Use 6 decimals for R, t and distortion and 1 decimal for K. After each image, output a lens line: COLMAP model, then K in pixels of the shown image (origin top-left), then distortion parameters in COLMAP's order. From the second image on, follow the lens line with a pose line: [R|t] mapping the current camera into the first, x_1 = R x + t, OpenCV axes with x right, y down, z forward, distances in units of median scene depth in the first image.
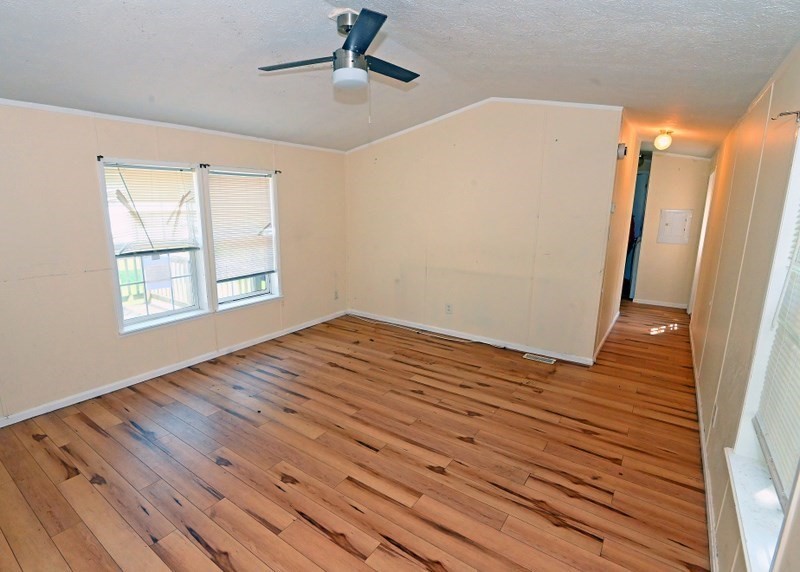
lens RADIAL K [[391.7, 0, 391.4], [0, 391.7, 286.8], [0, 0, 1]] dist [-0.004540, -0.001870]
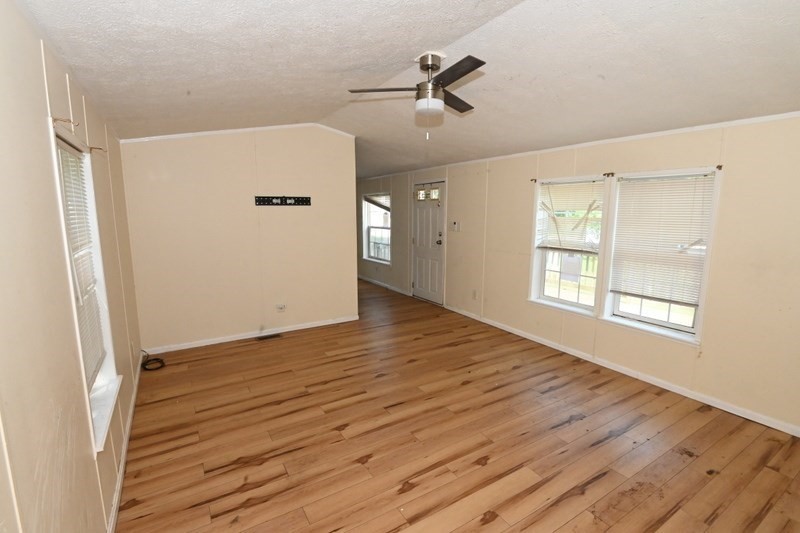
lens RADIAL K [[372.6, 0, 394.3], [0, 372.6, 266.3], [0, 0, 1]] dist [-0.003208, -0.000425]
pose [[-0.397511, 0.131646, -0.908105, 0.770308], [-0.198771, 0.953802, 0.225281, -0.221528], [0.895809, 0.270057, -0.352980, 1.061449]]
